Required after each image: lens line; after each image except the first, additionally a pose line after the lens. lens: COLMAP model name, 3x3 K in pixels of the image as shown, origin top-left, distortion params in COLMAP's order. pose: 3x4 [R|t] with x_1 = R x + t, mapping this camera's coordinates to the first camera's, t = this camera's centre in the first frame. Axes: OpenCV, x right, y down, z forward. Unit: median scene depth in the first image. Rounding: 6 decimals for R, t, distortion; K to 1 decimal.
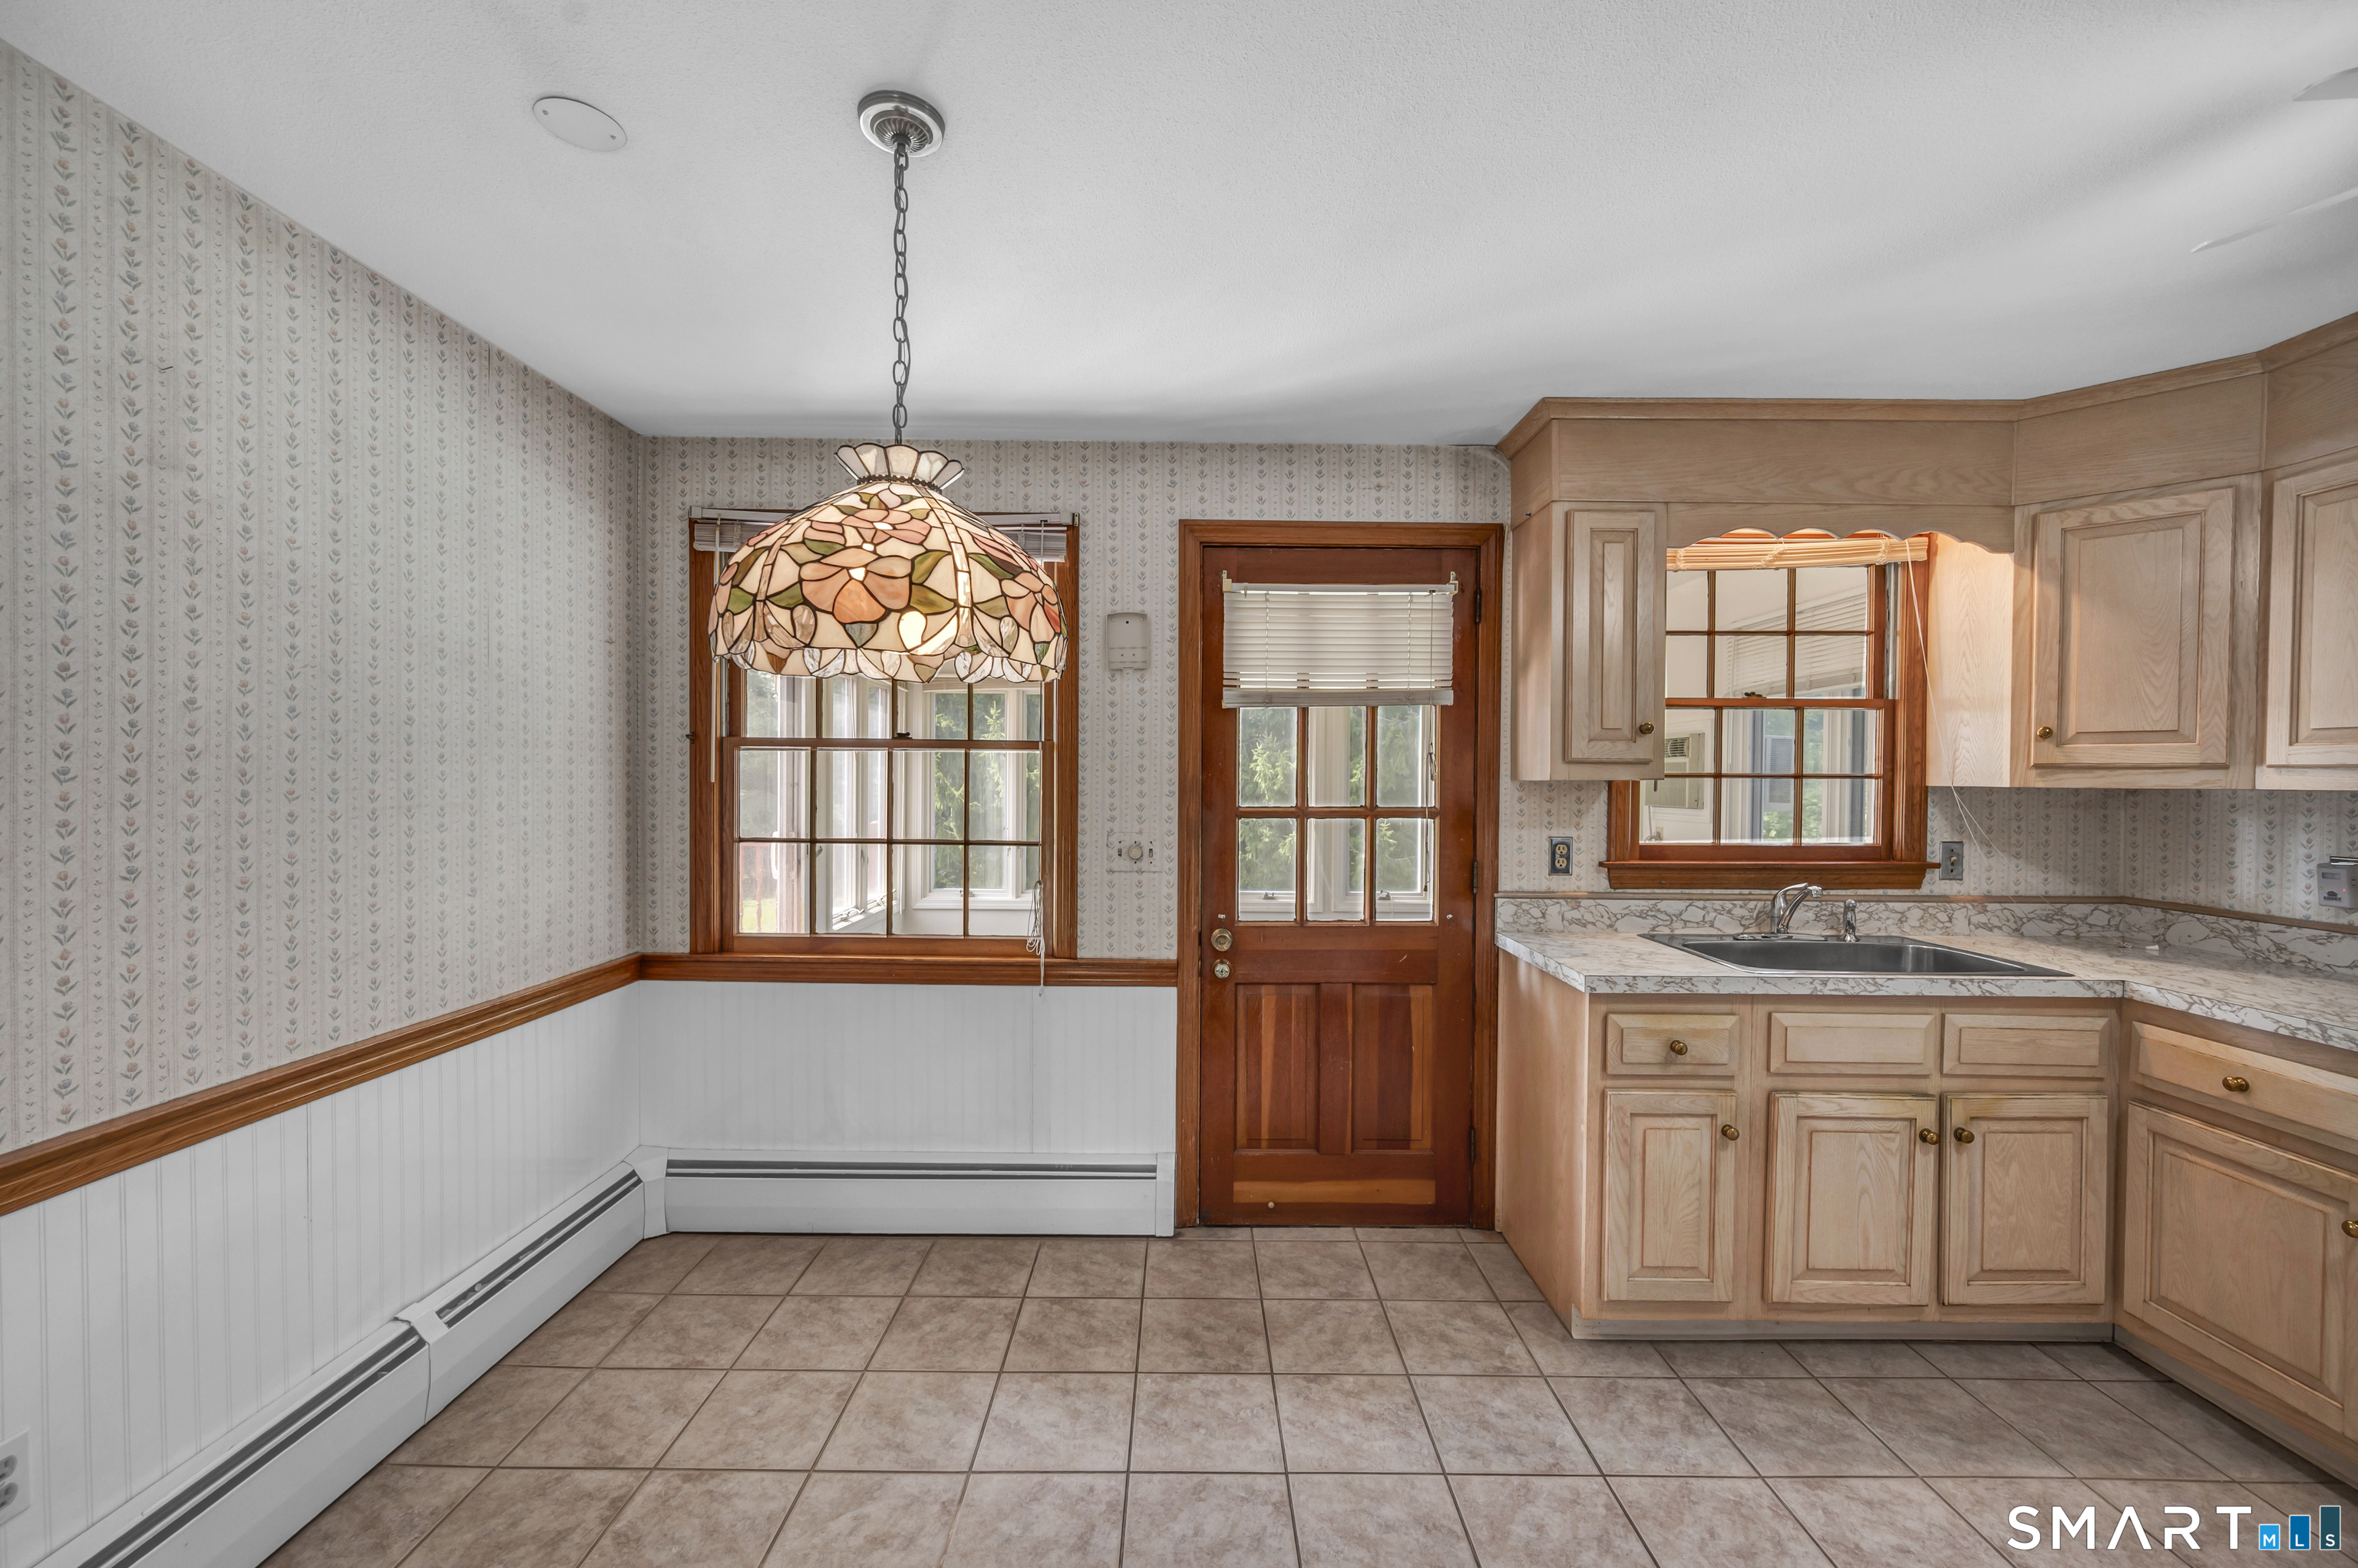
lens RADIAL K [[942.9, 0, 1189.0], [0, 942.9, 791.4], [0, 0, 1]] dist [-0.000830, -0.000445]
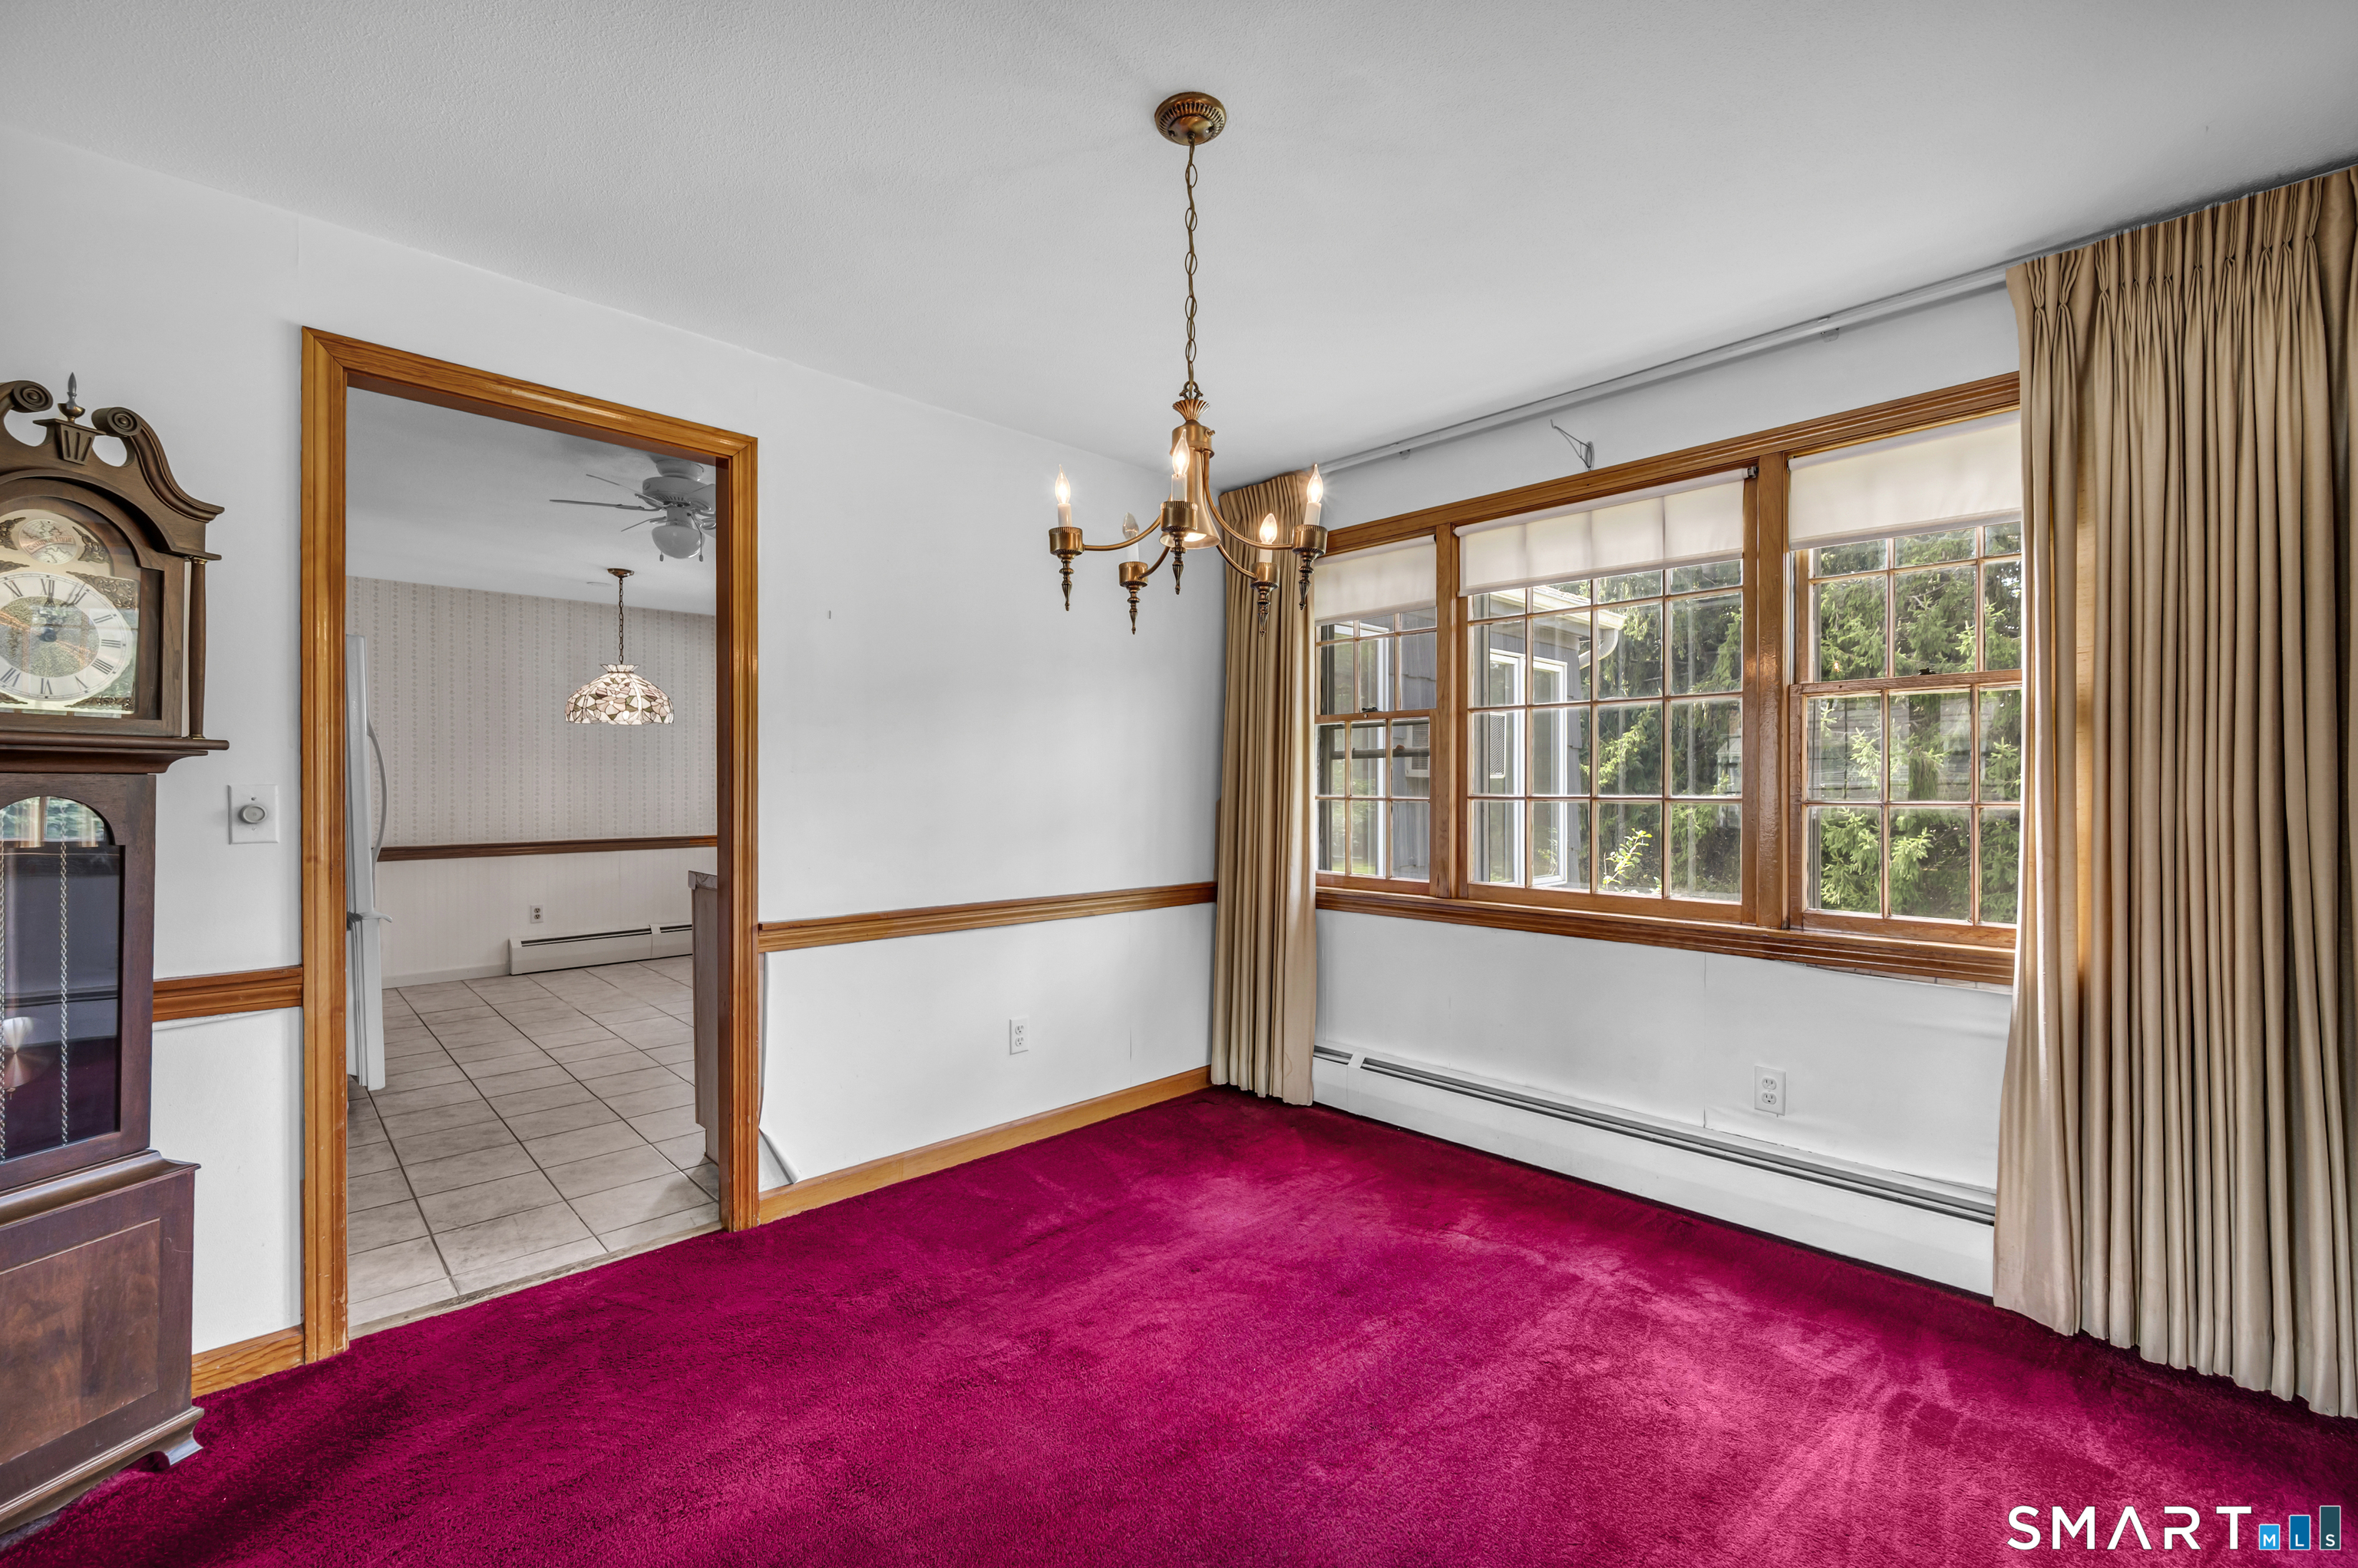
lens RADIAL K [[986.1, 0, 1179.0], [0, 986.1, 784.0], [0, 0, 1]] dist [0.001029, -0.000047]
pose [[0.693888, -0.006853, -0.720050, 2.253898], [-0.002916, 0.999920, -0.012327, 0.083635], [0.720077, 0.010653, 0.693812, -0.043373]]
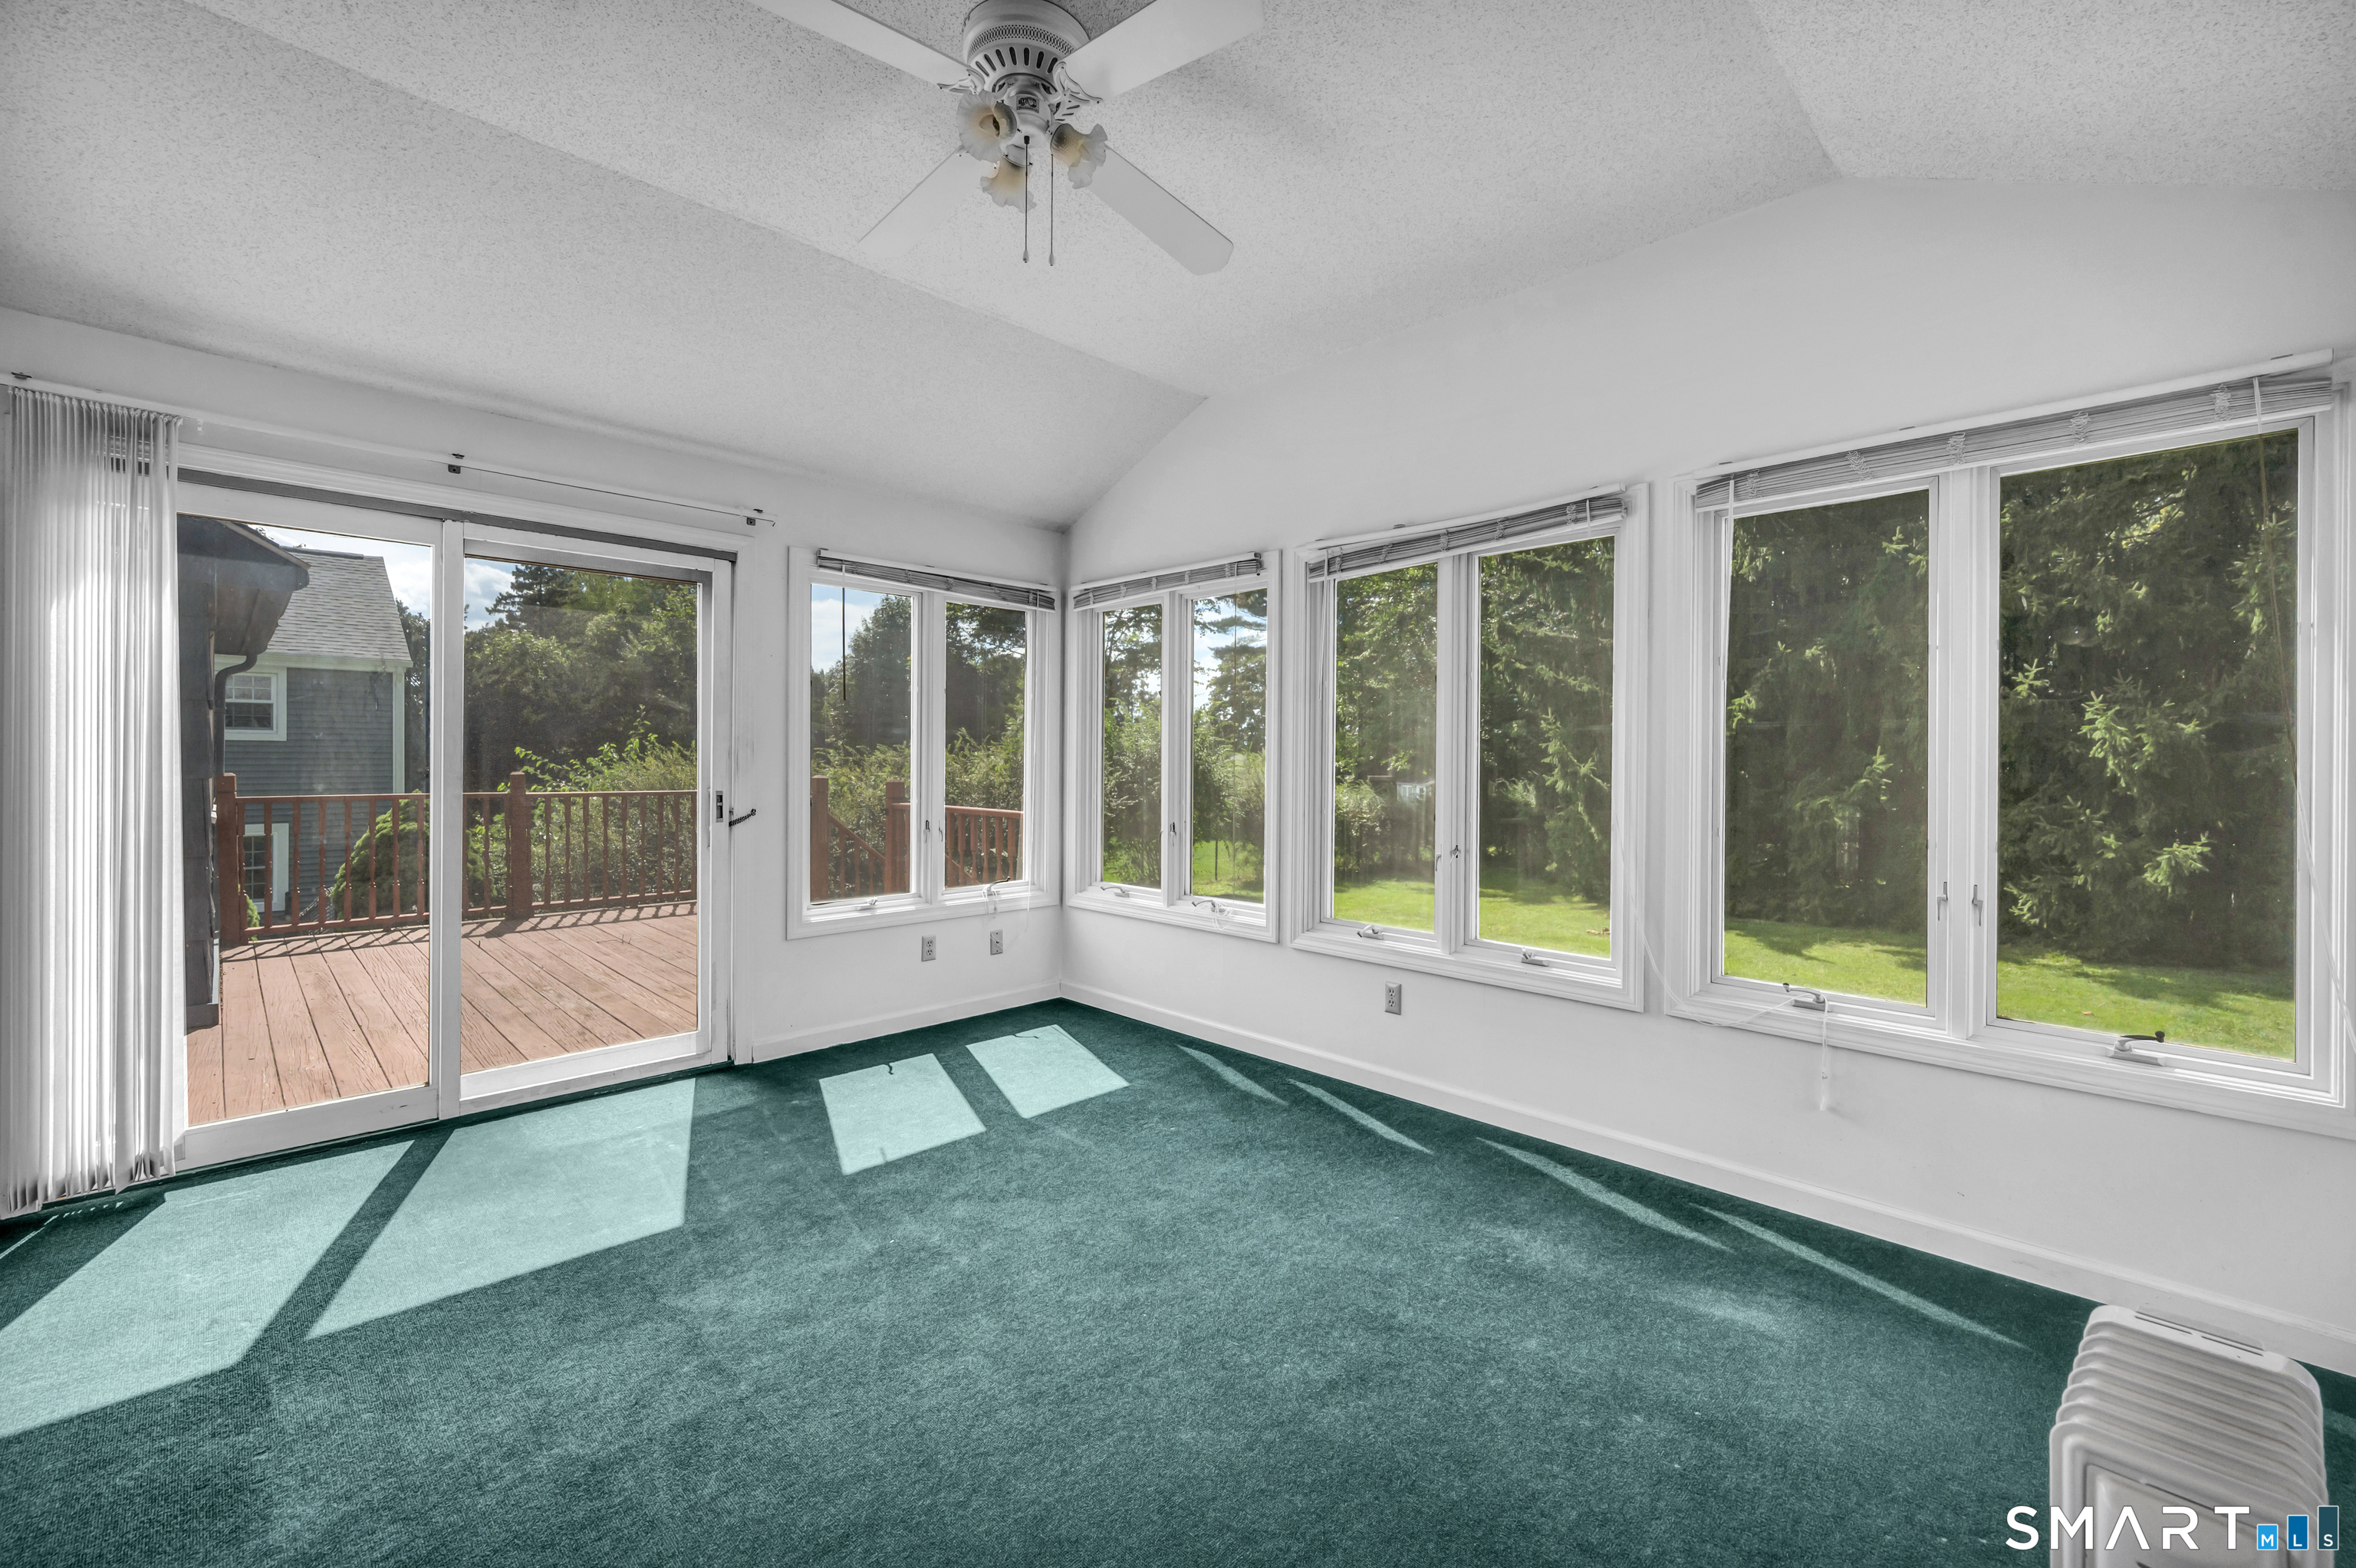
lens RADIAL K [[966.9, 0, 1185.0], [0, 966.9, 762.4], [0, 0, 1]] dist [-0.000239, -0.000195]
pose [[0.709504, 0.001264, -0.704700, 0.820703], [-0.010292, 0.999910, -0.008568, 0.048403], [0.704626, 0.013332, 0.709454, 1.390489]]
